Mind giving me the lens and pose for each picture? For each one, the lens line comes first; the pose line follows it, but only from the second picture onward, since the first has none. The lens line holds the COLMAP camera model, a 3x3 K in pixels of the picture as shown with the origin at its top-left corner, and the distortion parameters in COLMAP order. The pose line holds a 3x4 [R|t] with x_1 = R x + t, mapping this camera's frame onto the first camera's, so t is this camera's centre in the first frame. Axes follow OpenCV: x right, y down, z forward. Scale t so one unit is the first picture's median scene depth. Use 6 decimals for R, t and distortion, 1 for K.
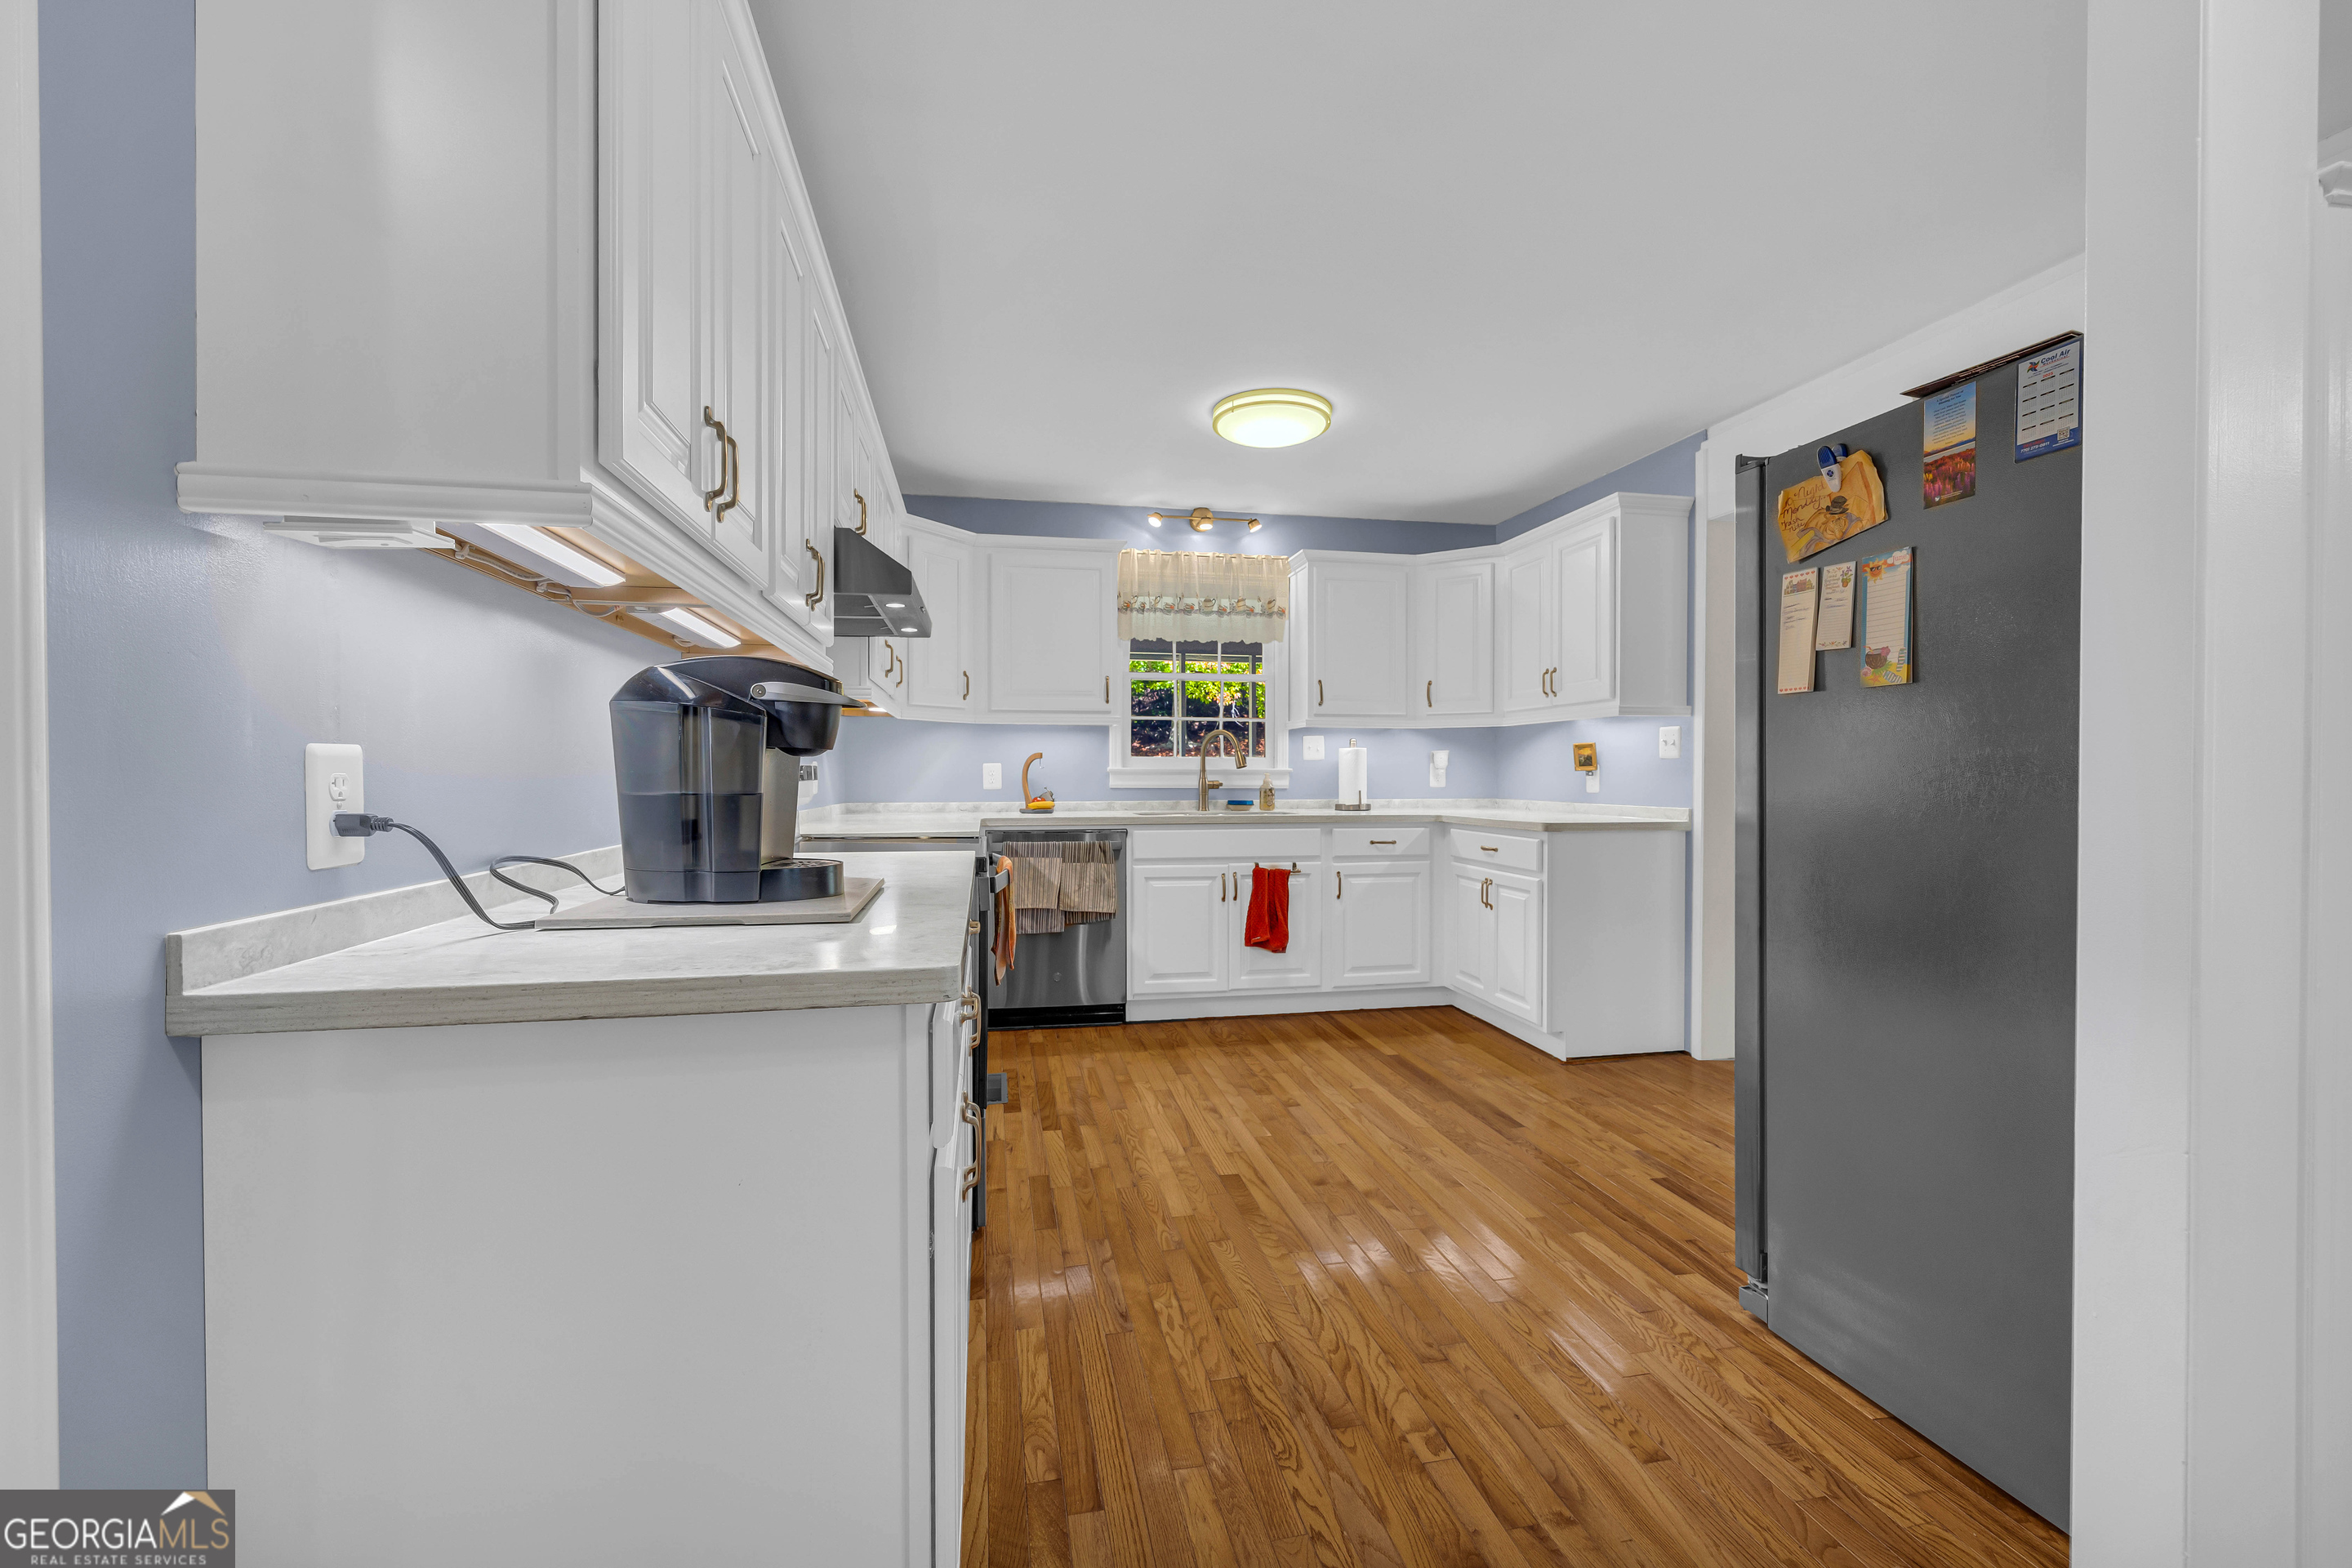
lens RADIAL K [[963.5, 0, 1181.4], [0, 963.5, 783.0], [0, 0, 1]] dist [-0.000618, -0.001242]
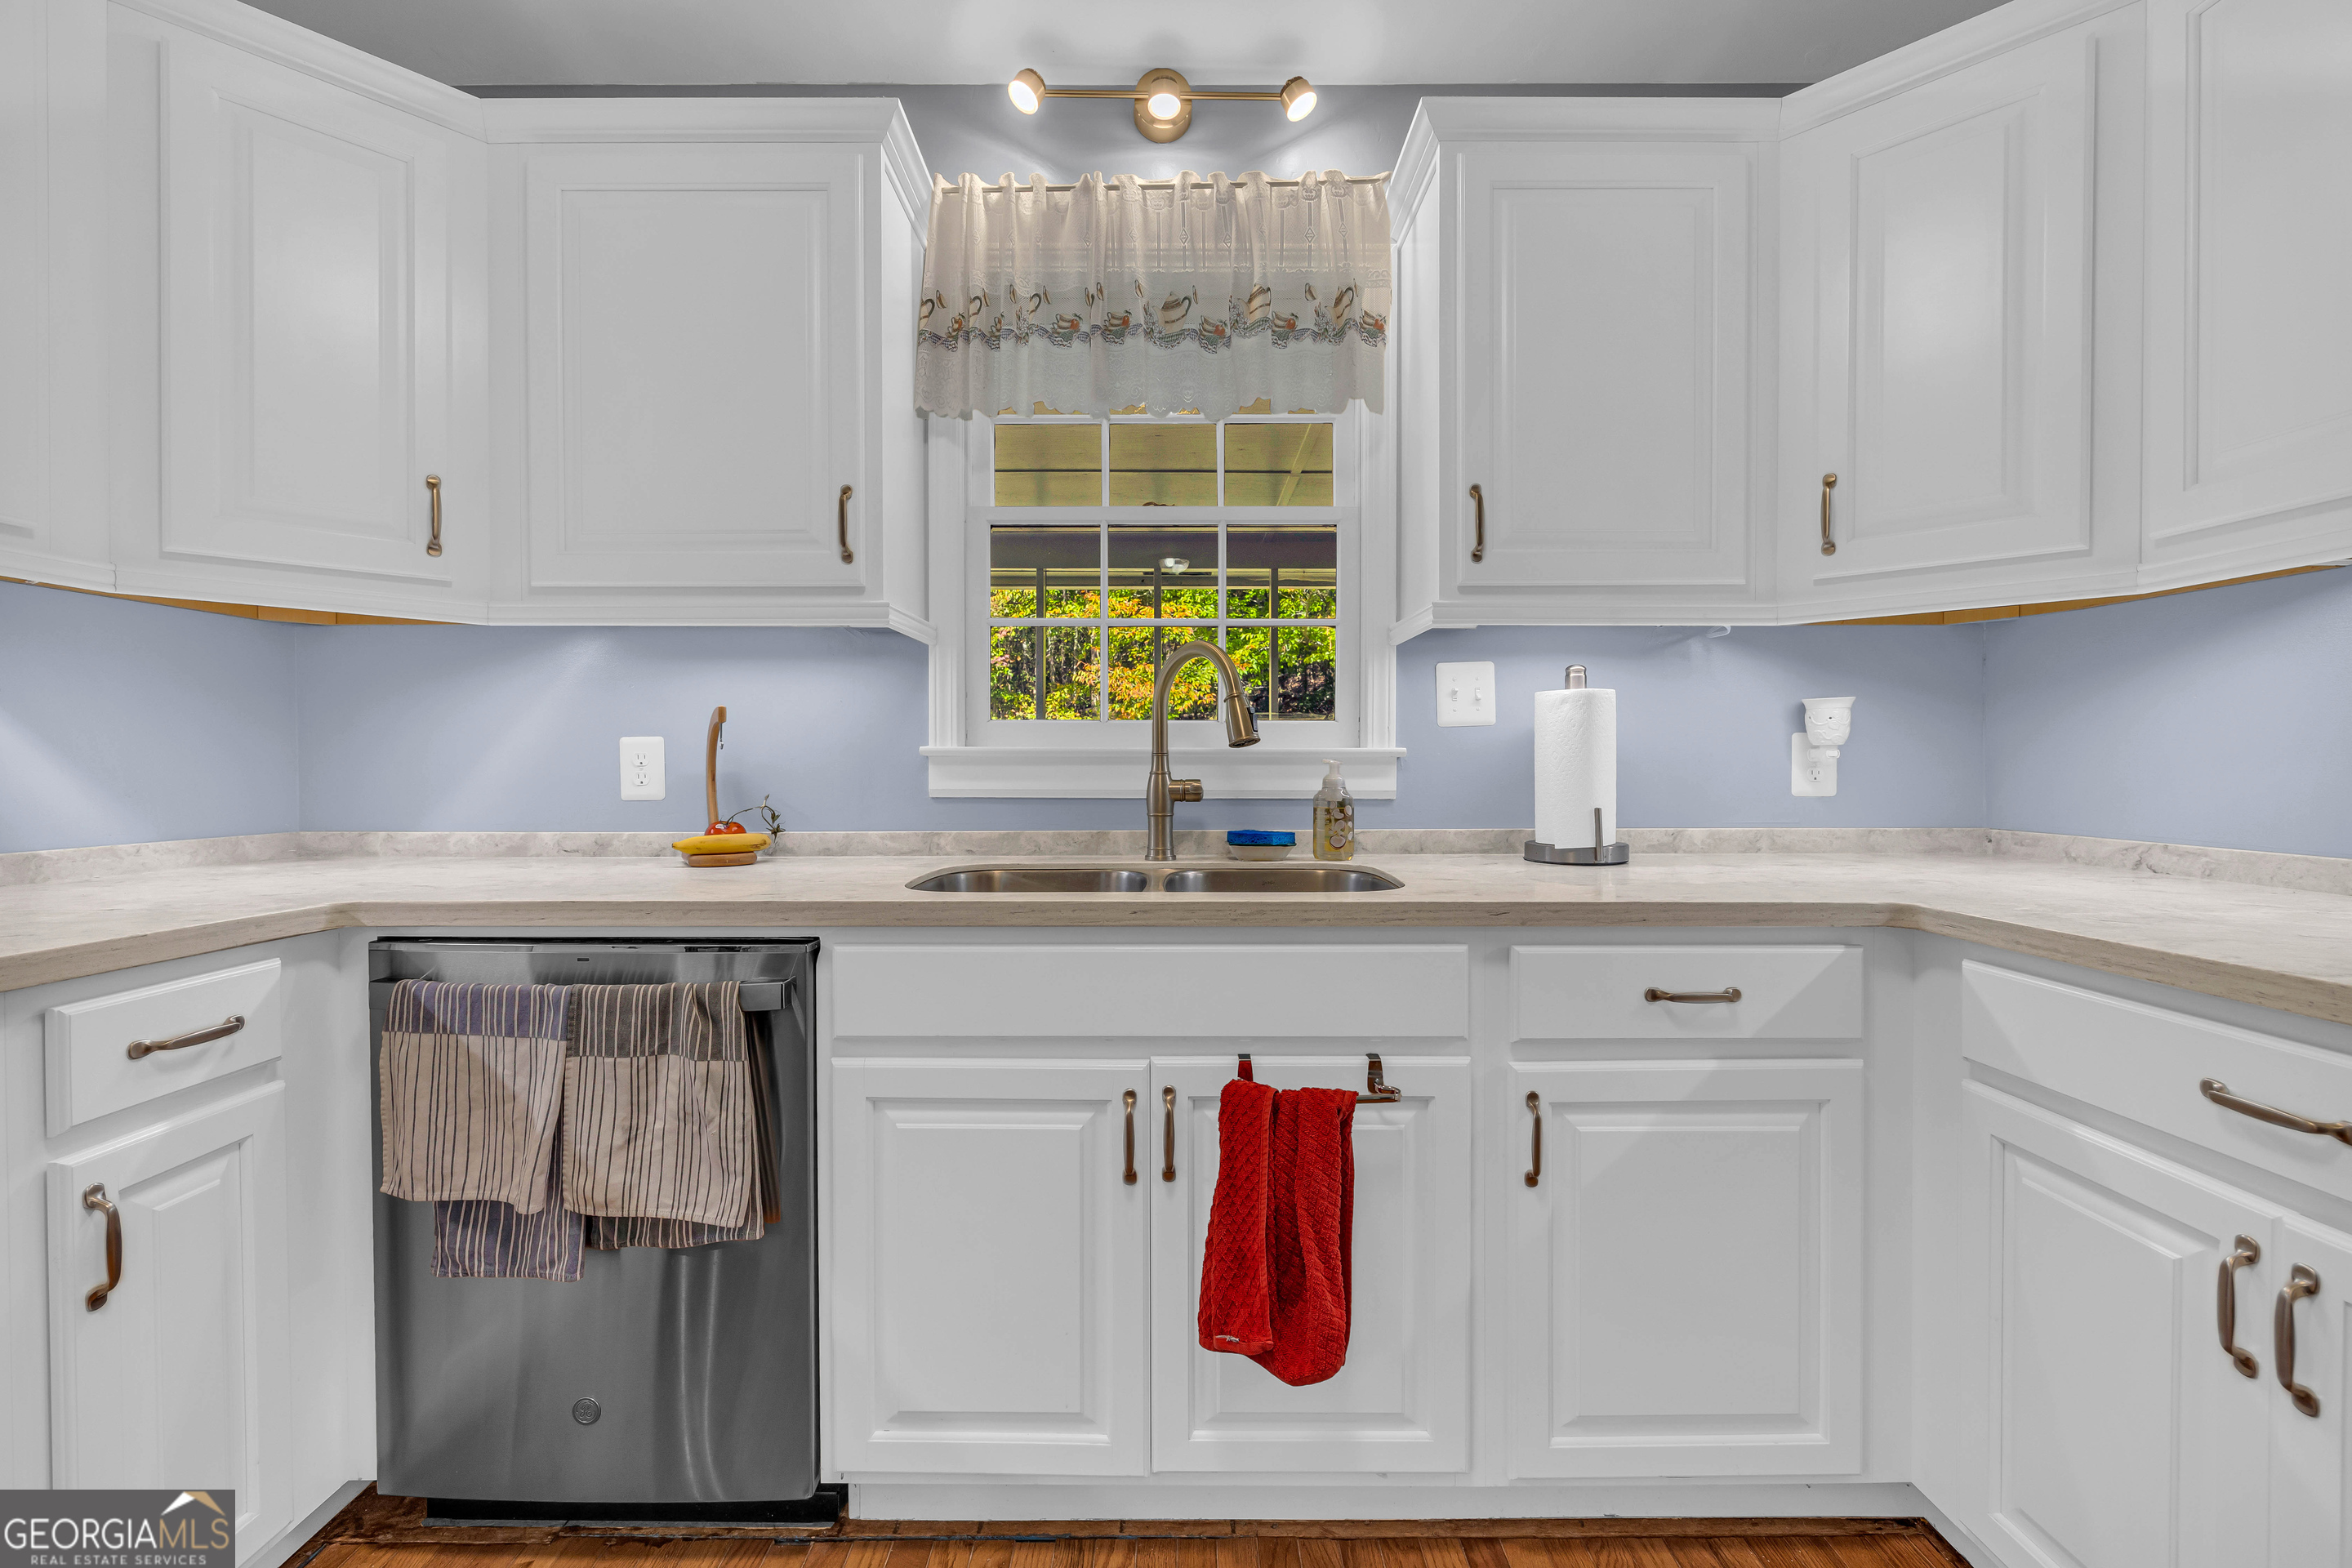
lens RADIAL K [[963.5, 0, 1171.8], [0, 963.5, 772.9], [0, 0, 1]] dist [-0.000618, -0.001242]
pose [[0.979720, 0.001110, -0.200368, 0.104646], [-0.000784, 0.999998, 0.001706, -0.005655], [0.200370, -0.001514, 0.979719, 0.633035]]
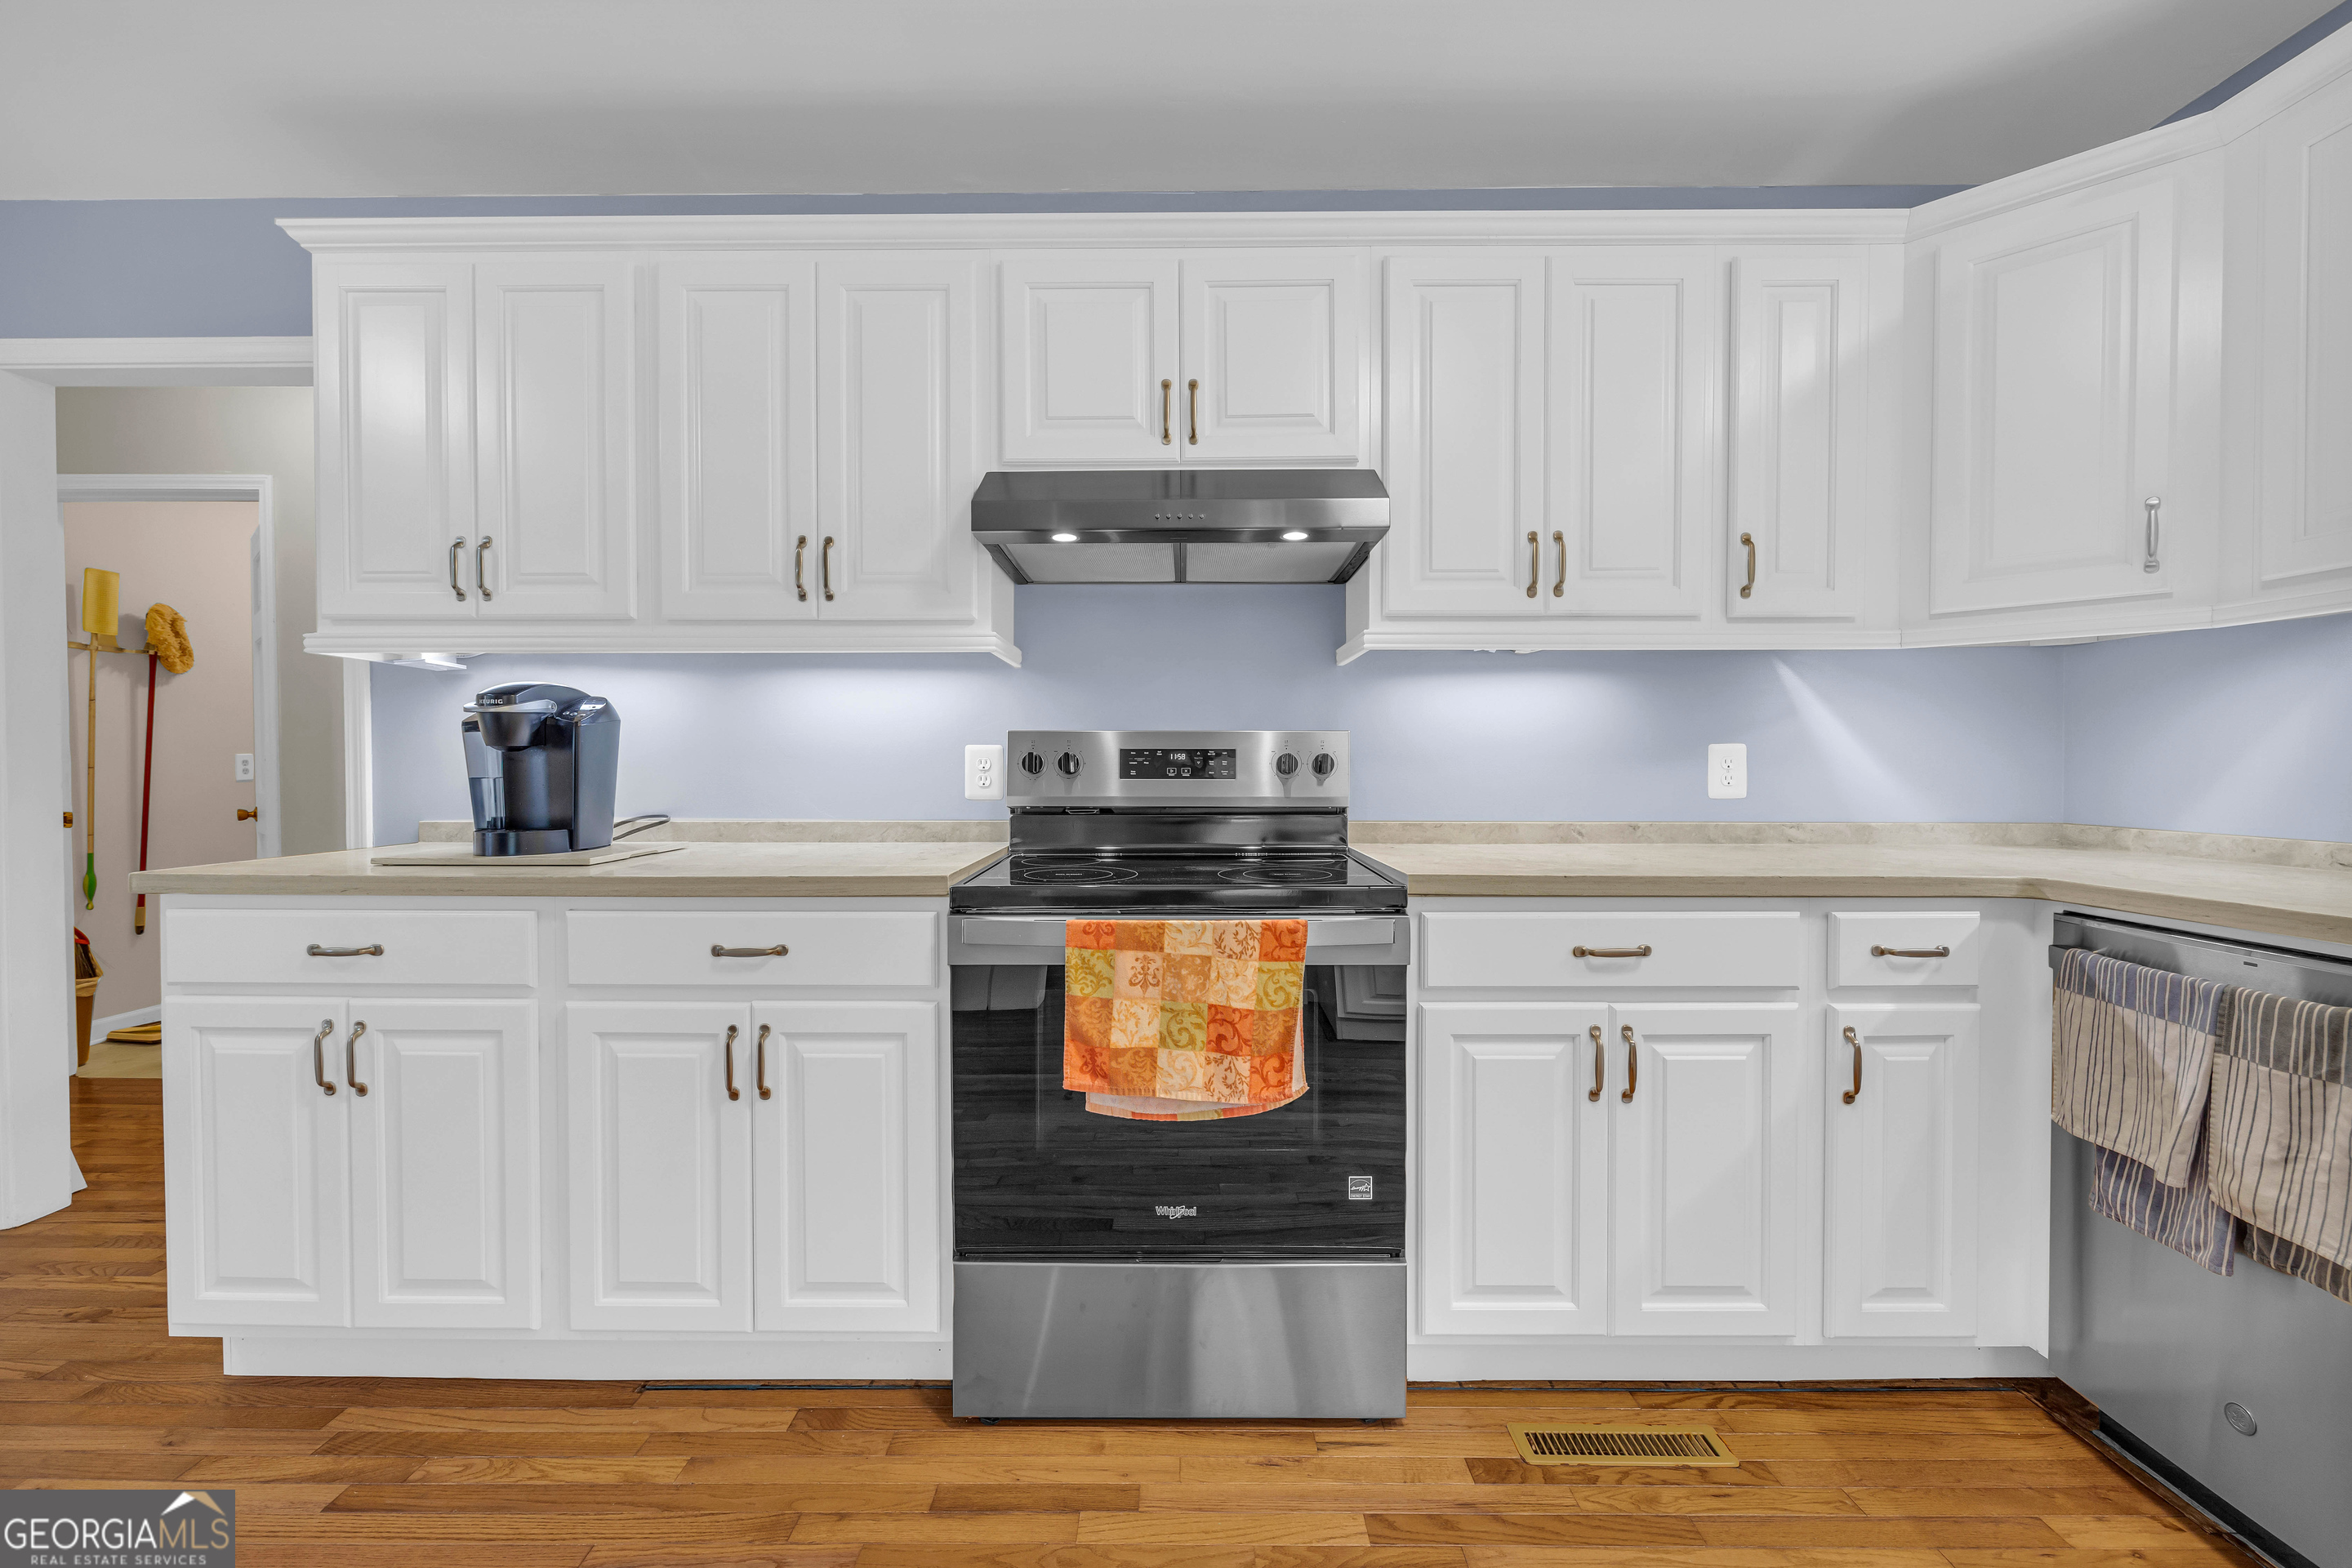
lens RADIAL K [[963.5, 0, 1170.6], [0, 963.5, 778.5], [0, 0, 1]] dist [-0.000618, -0.001242]
pose [[-0.209313, 0.012862, -0.977764, 0.211090], [-0.008214, 0.999855, 0.014911, -0.005629], [0.977814, 0.011152, -0.209177, 0.627163]]
